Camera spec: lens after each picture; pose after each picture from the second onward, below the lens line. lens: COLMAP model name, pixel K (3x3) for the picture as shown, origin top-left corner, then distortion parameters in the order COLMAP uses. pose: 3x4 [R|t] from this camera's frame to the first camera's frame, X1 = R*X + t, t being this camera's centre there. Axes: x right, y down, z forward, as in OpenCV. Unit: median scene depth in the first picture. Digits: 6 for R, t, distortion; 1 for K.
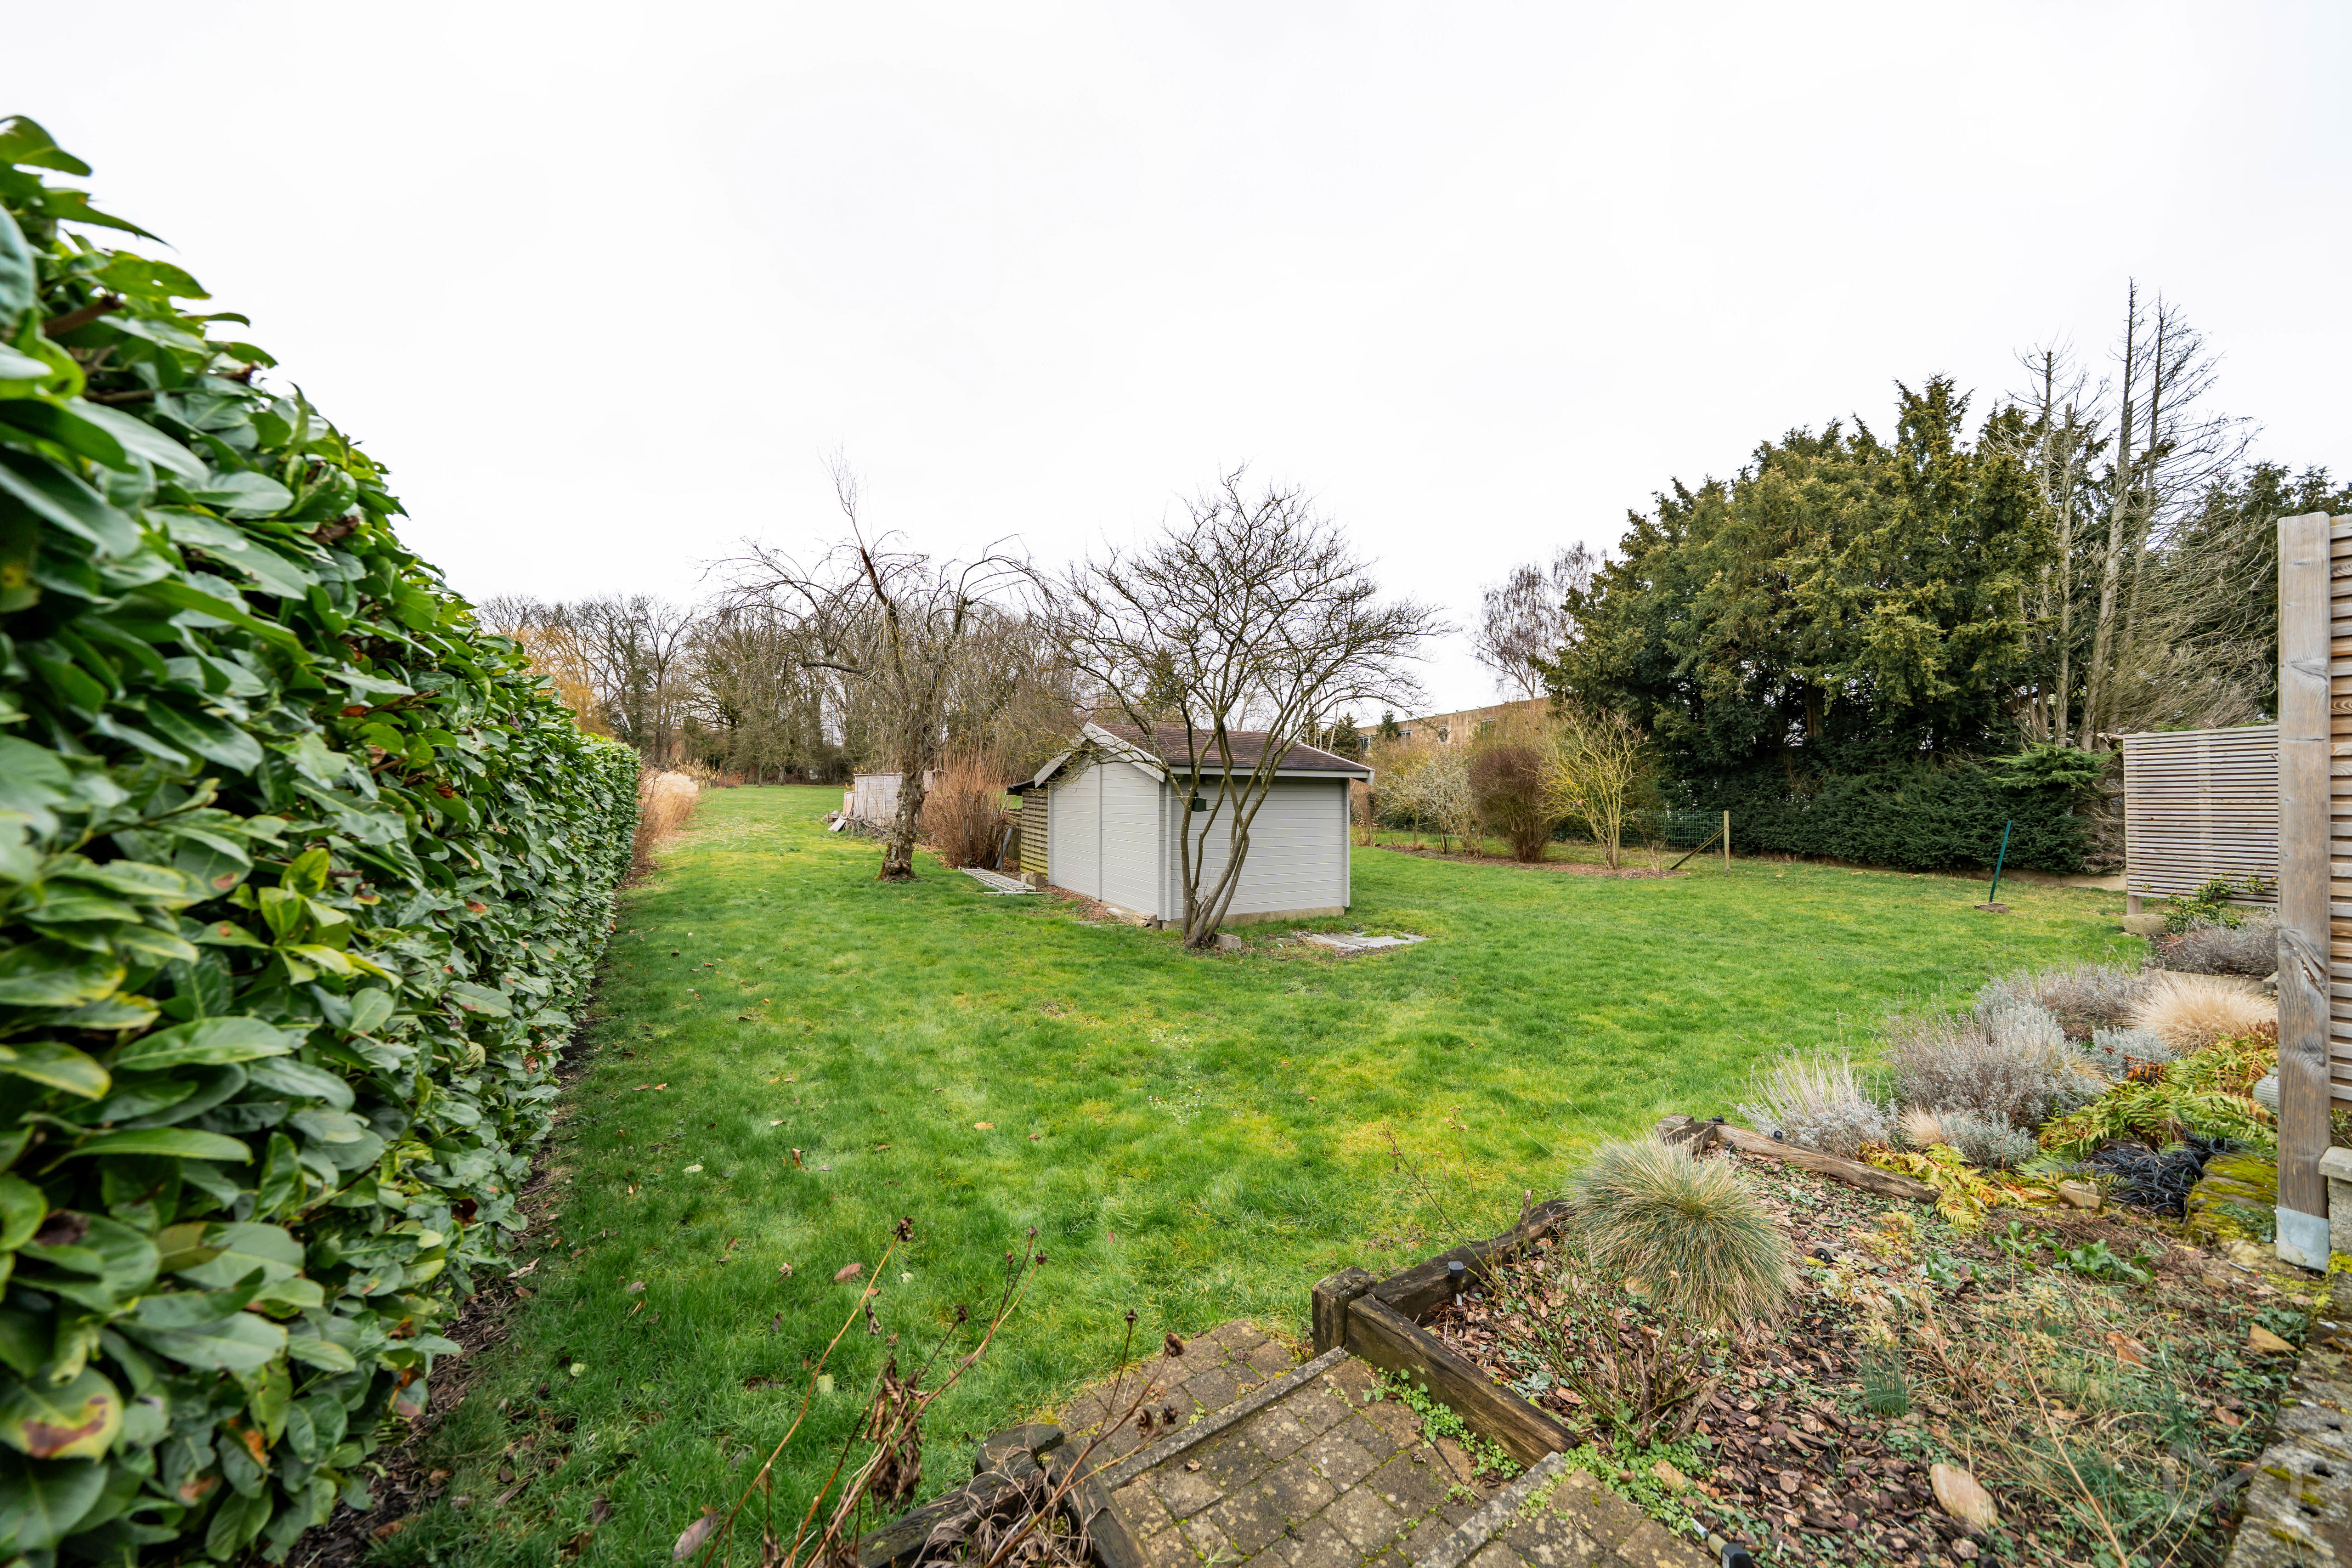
lens RADIAL K [[800.1, 0, 1176.0], [0, 800.1, 784.0], [0, 0, 1]] dist [-0.004605, 0.000003]
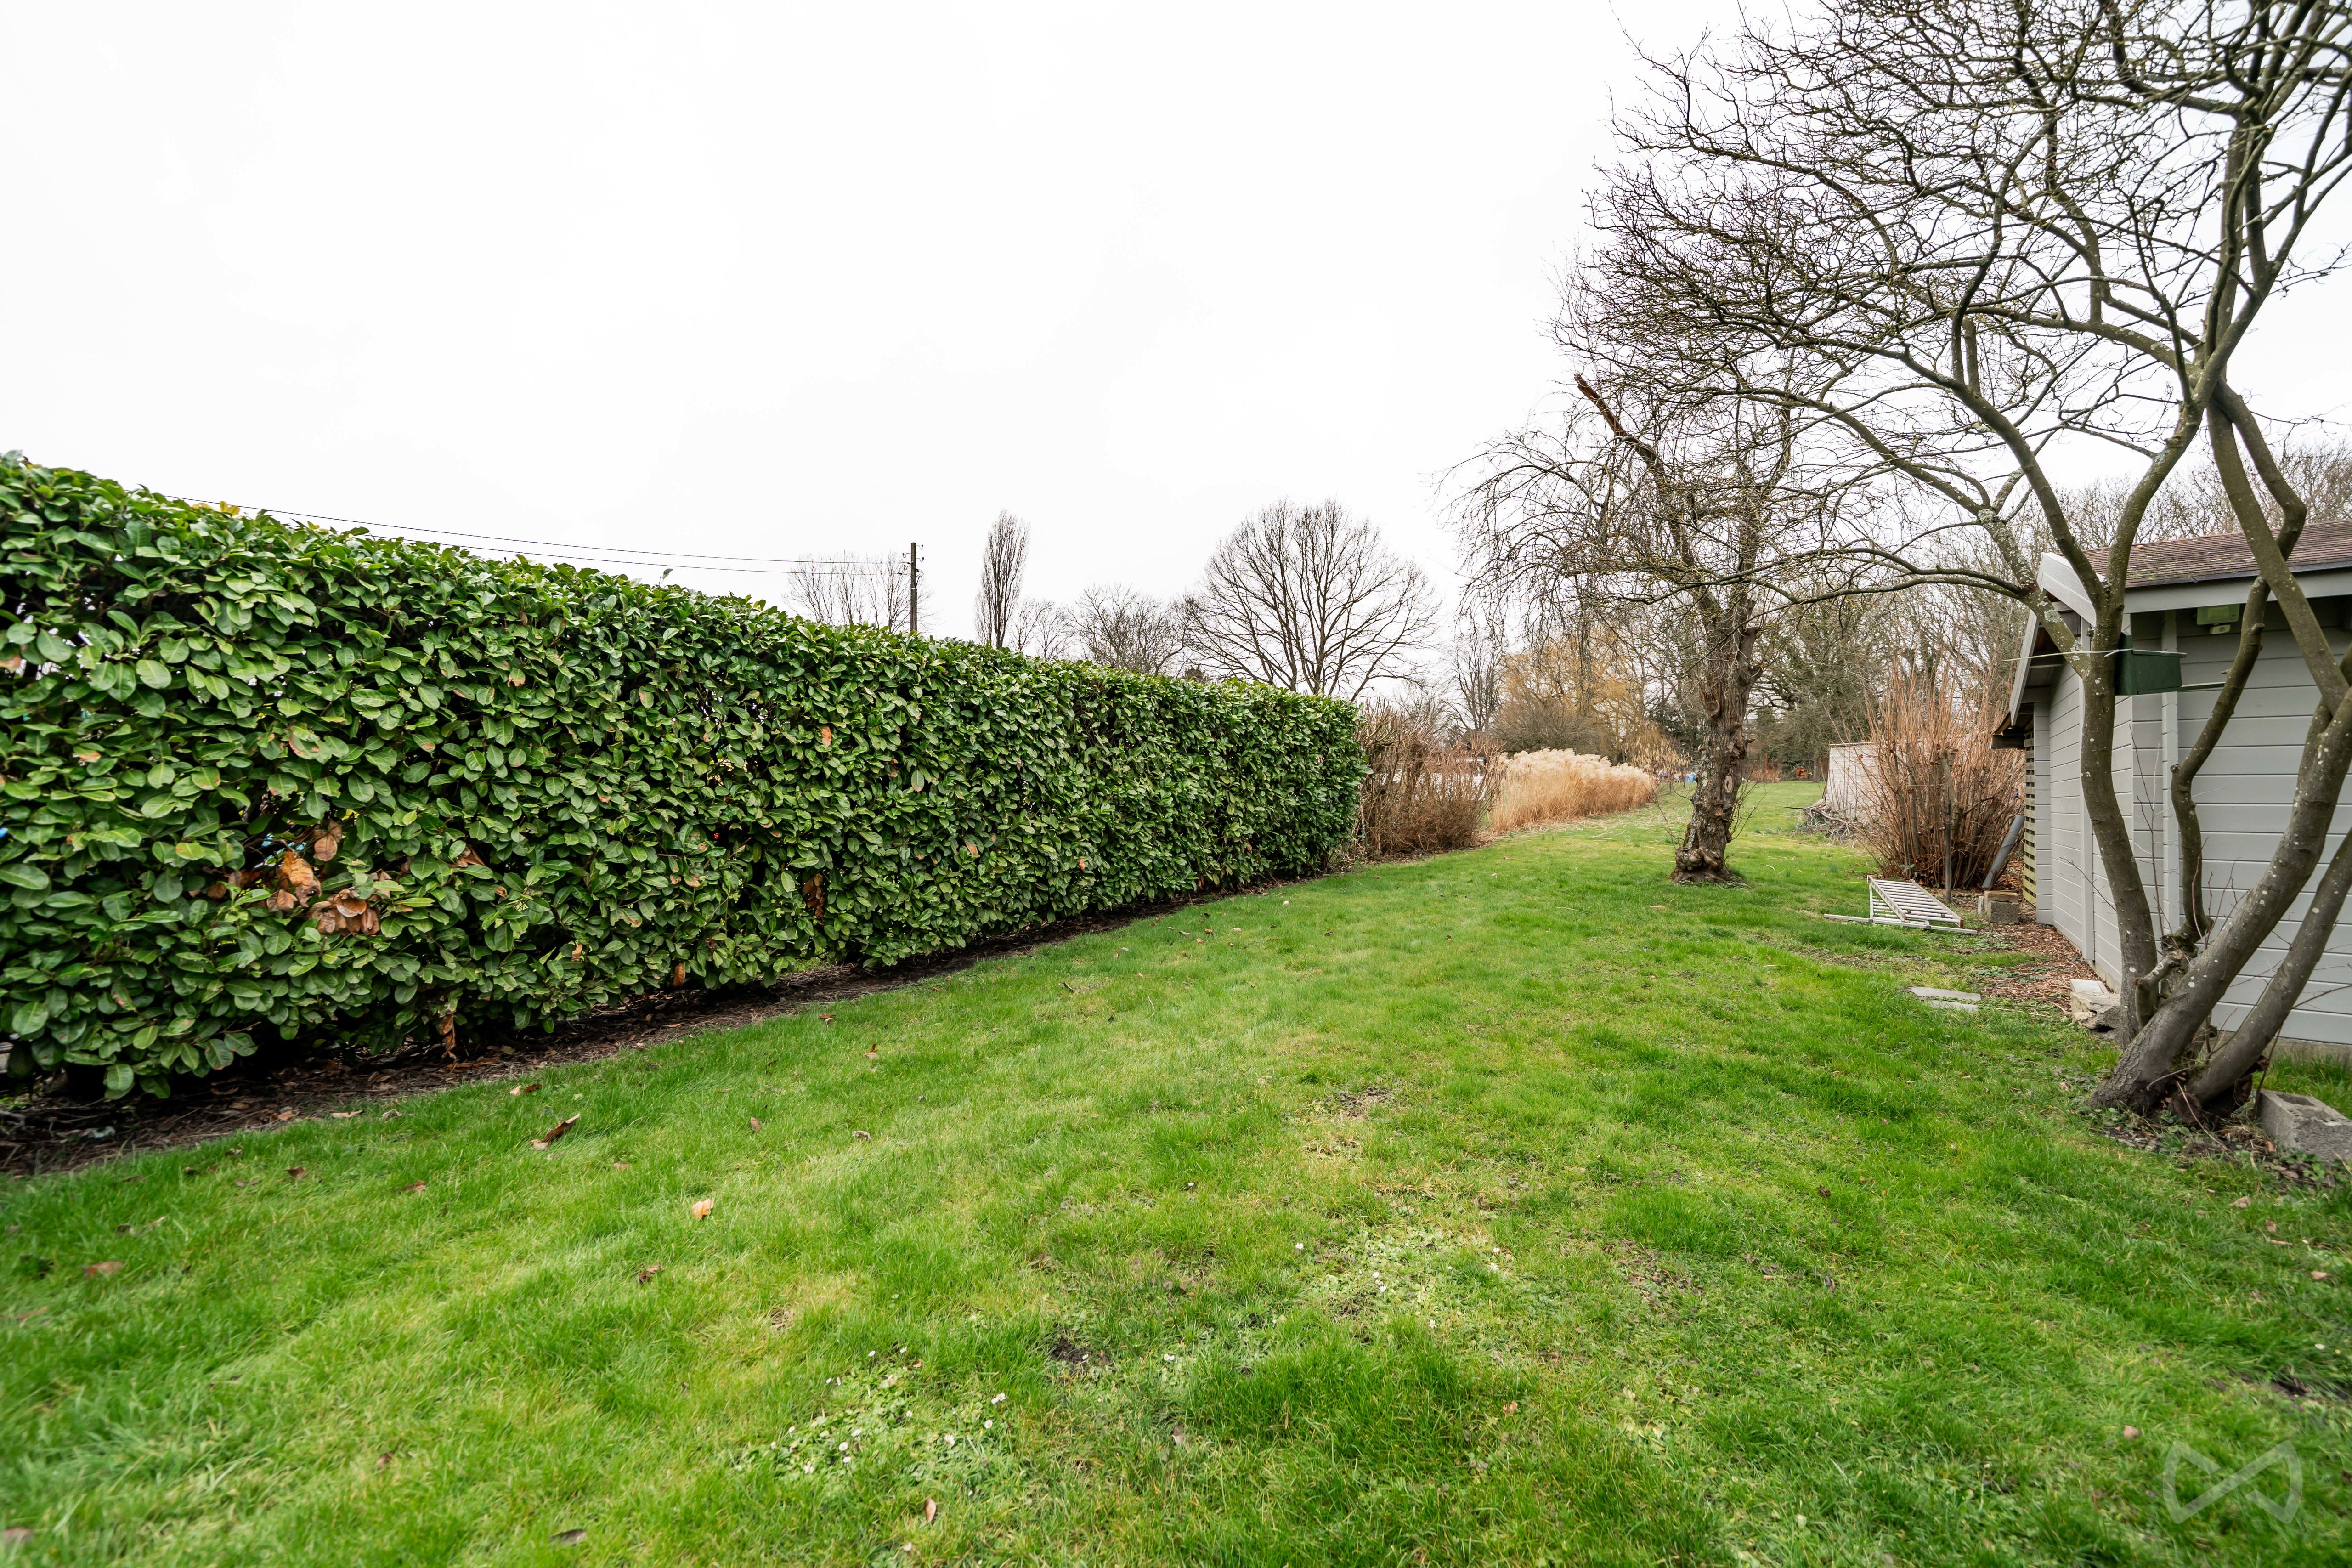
lens RADIAL K [[902.4, 0, 1168.1], [0, 902.4, 788.6], [0, 0, 1]] dist [-0.001000, -0.000009]
pose [[0.400254, -0.009581, -0.916354, 0.136609], [0.006811, 0.999949, -0.007480, 0.048561], [0.916379, -0.003248, 0.400299, 0.329001]]
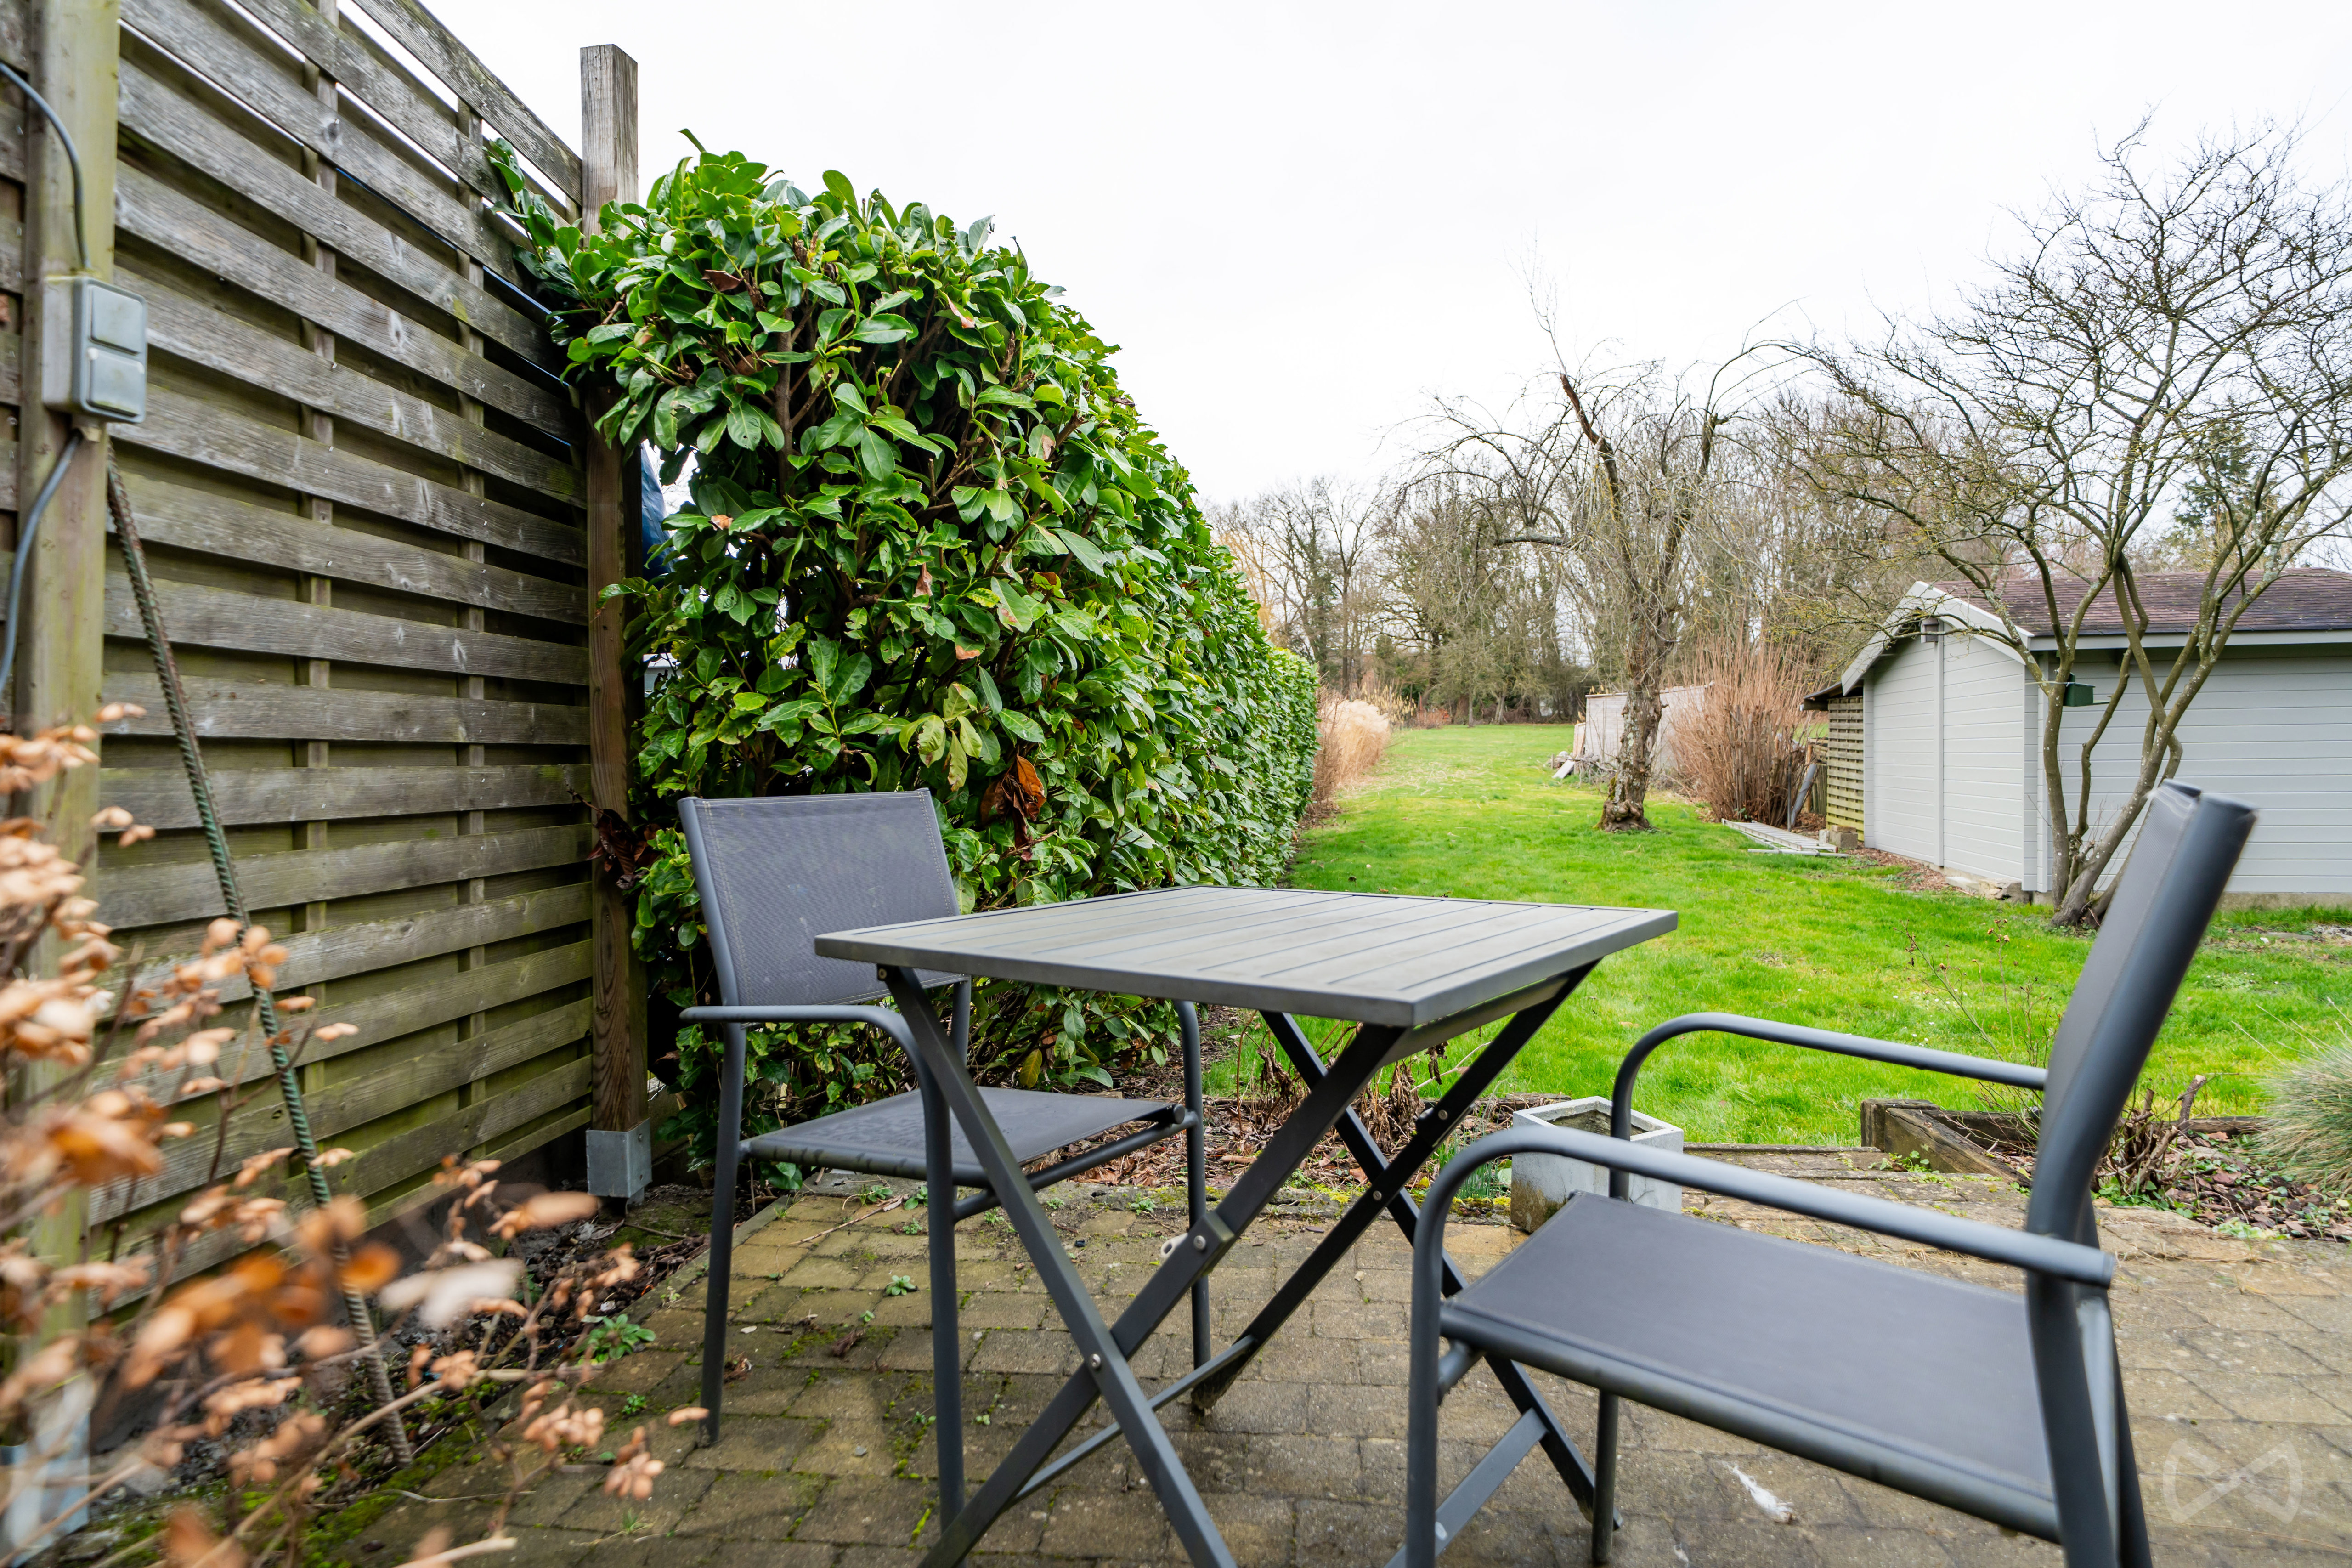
lens RADIAL K [[1304.4, 0, 1176.0], [0, 1304.4, 784.0], [0, 0, 1]] dist [0.002226, -0.000778]
pose [[0.759955, 0.000719, -0.649975, 0.103067], [0.028960, 0.998969, 0.034965, 0.025912], [0.649330, -0.045395, 0.759151, -0.140859]]
